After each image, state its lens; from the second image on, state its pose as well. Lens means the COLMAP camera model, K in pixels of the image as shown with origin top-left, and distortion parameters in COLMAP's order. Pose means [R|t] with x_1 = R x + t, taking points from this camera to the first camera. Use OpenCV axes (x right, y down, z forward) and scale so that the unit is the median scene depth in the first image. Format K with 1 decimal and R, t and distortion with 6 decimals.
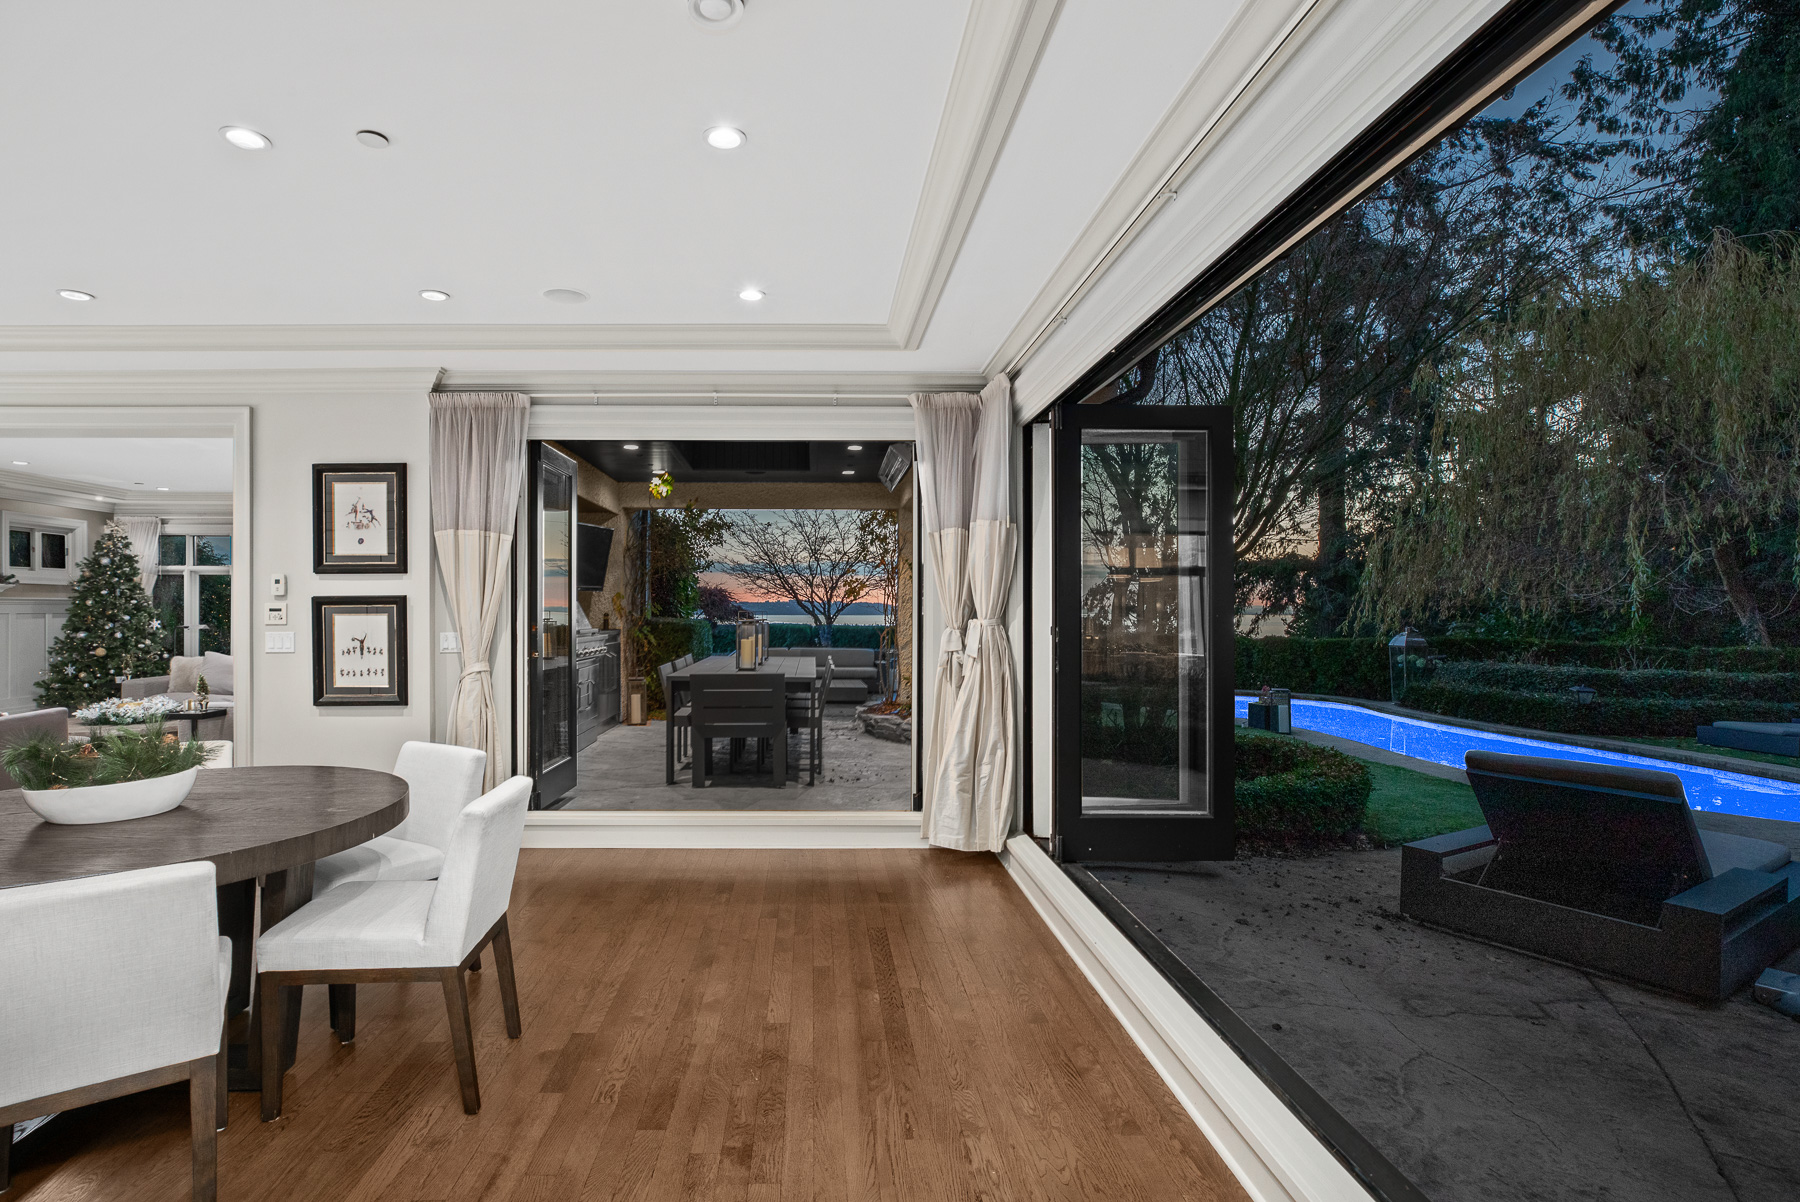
lens RADIAL K [[900.2, 0, 832.3], [0, 900.2, 609.9], [0, 0, 1]] dist [-0.025215, 0.027587]
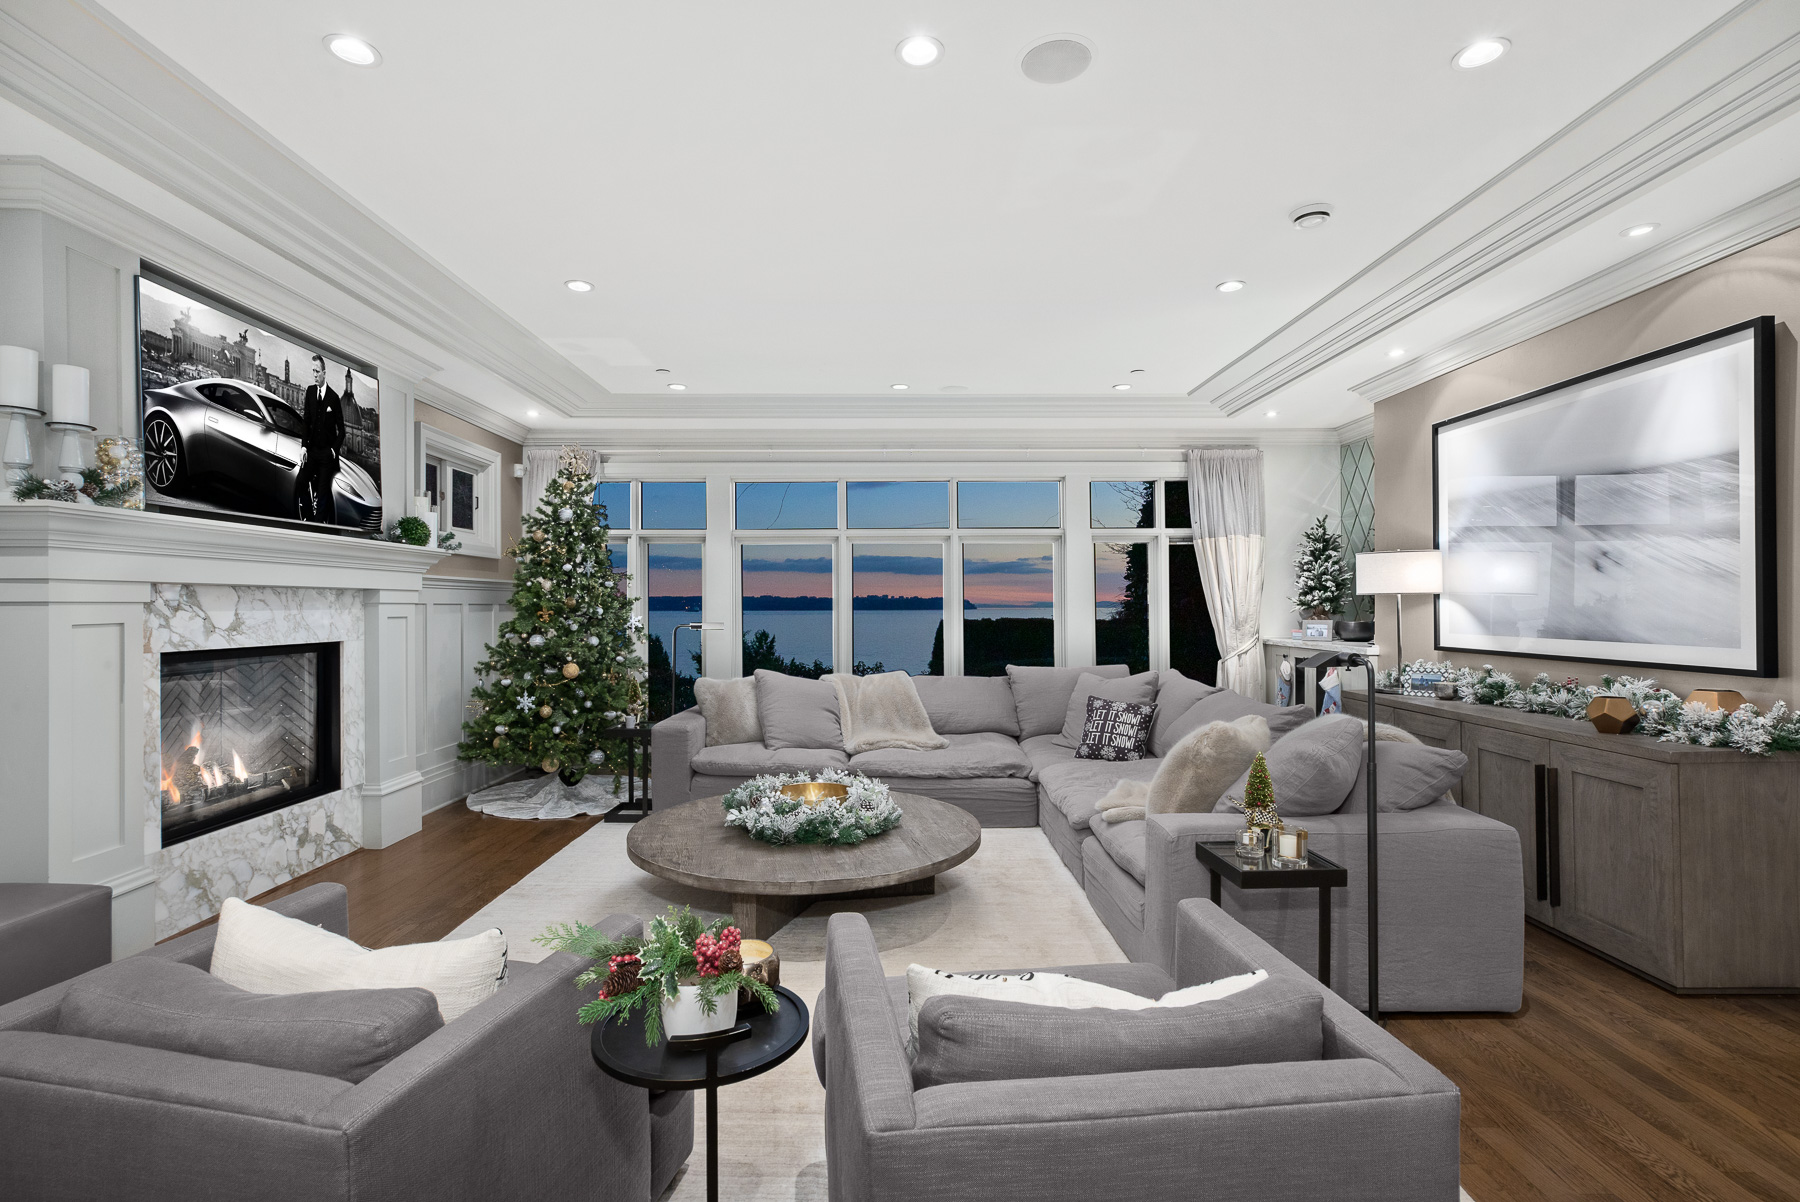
lens RADIAL K [[855.0, 0, 880.9], [0, 855.0, 596.7], [0, 0, 1]] dist [-0.023367, 0.016341]
pose [[0.999995, 0.000009, 0.003218, -1.157969], [0.000039, 0.999893, -0.014650, 0.015801], [-0.003218, 0.014650, 0.999888, 0.849479]]
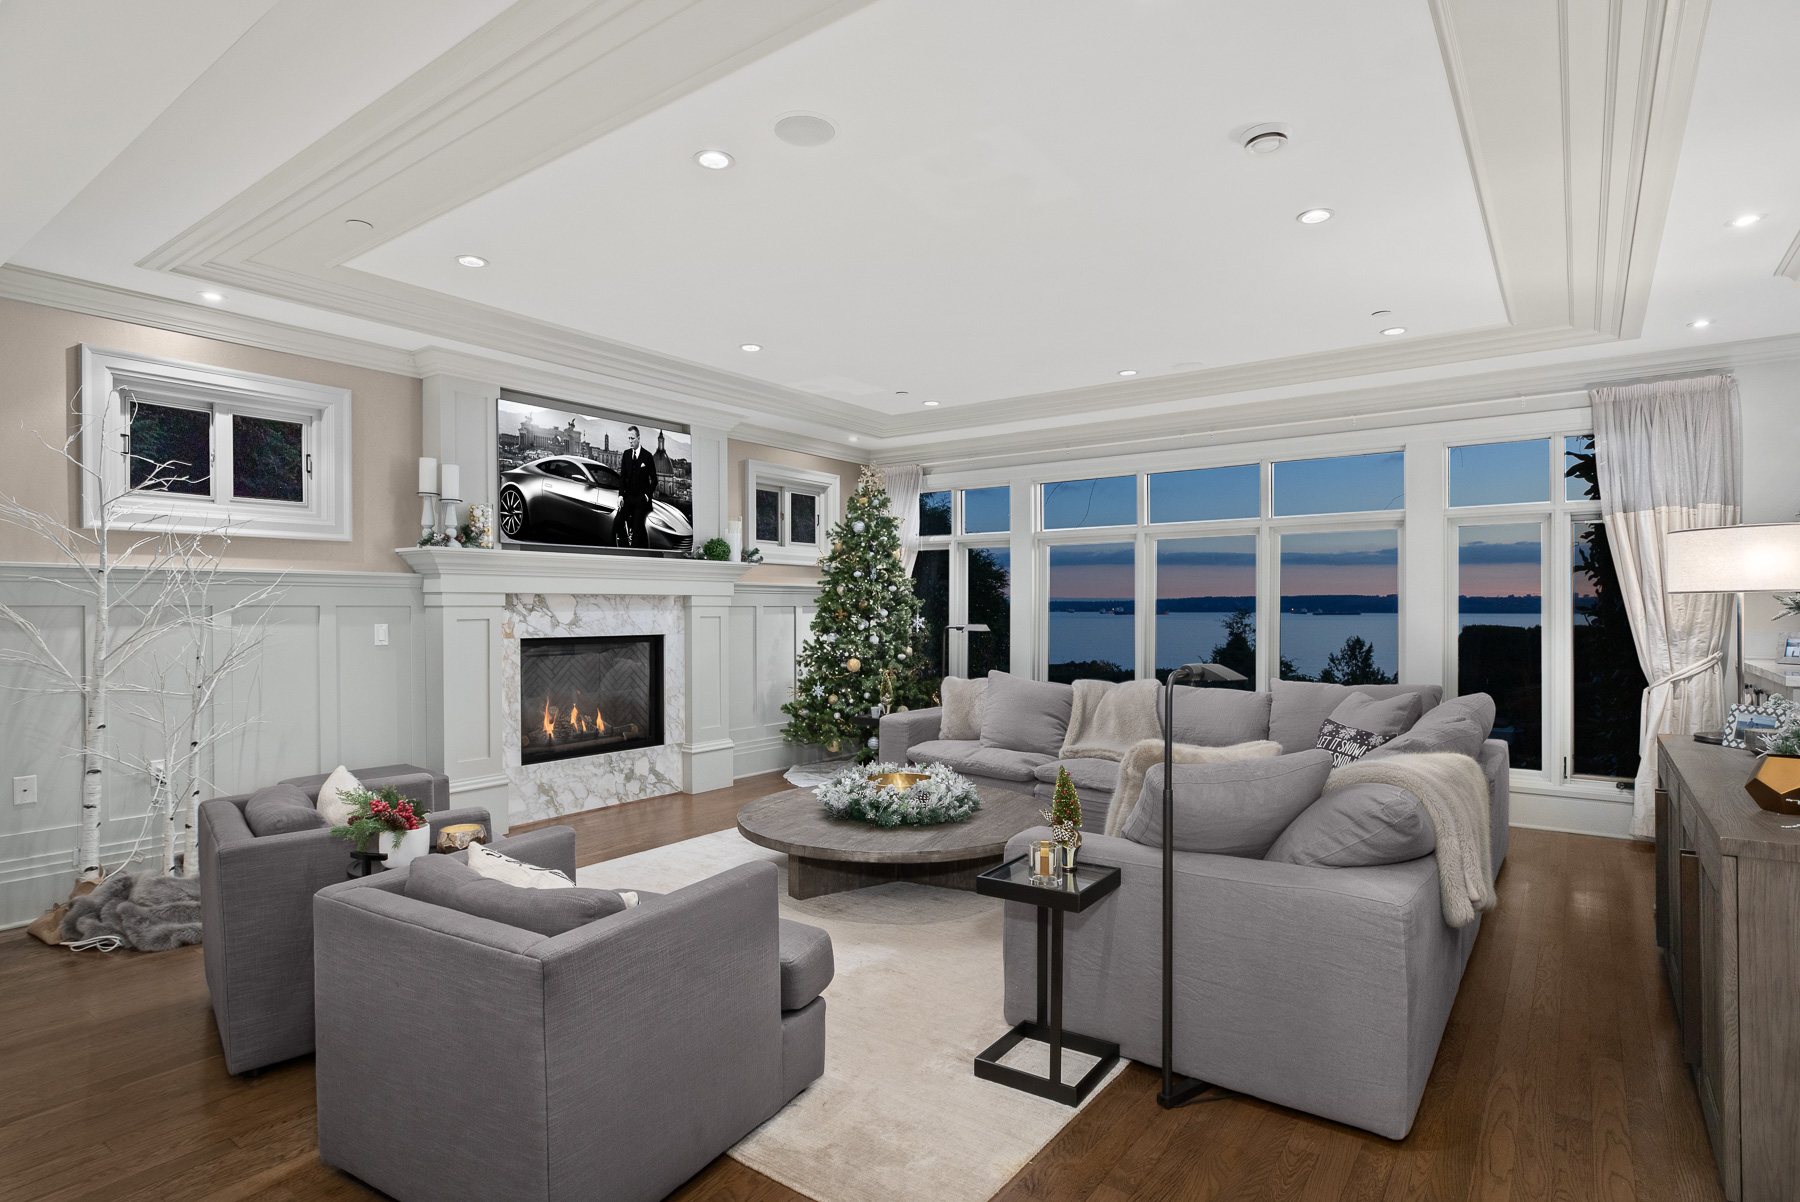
lens RADIAL K [[943.2, 0, 898.2], [0, 943.2, 639.2], [0, 0, 1]] dist [-0.000302, -0.000231]
pose [[0.801549, 0.019920, -0.597597, -0.705426], [-0.001019, 0.999489, 0.031949, 0.011357], [0.597928, -0.025000, 0.801160, 0.870729]]
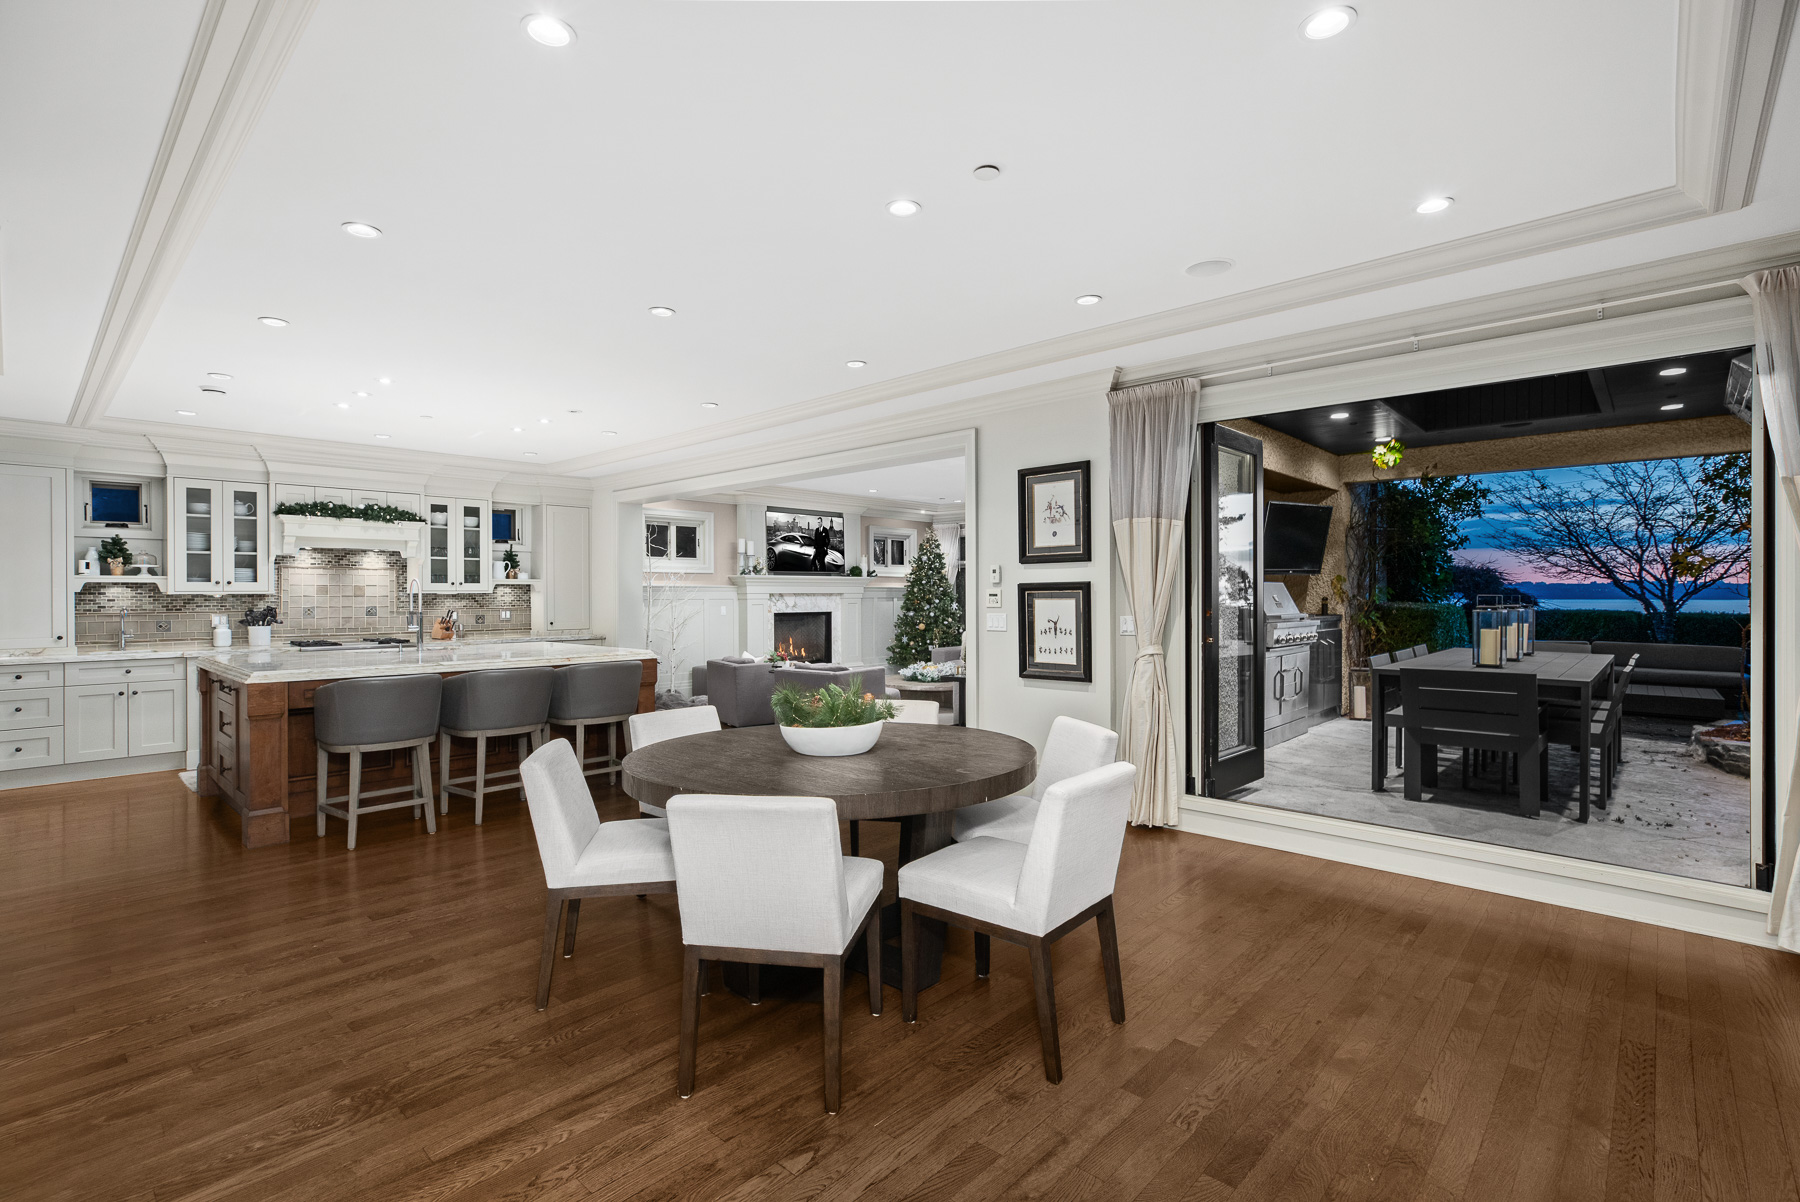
lens RADIAL K [[855.0, 0, 880.9], [0, 855.0, 596.7], [0, 0, 1]] dist [-0.023367, 0.016341]
pose [[0.713582, -0.001075, -0.700571, 0.070467], [0.003325, 0.999993, 0.001852, -0.000470], [0.700564, -0.003651, 0.713580, 0.079856]]
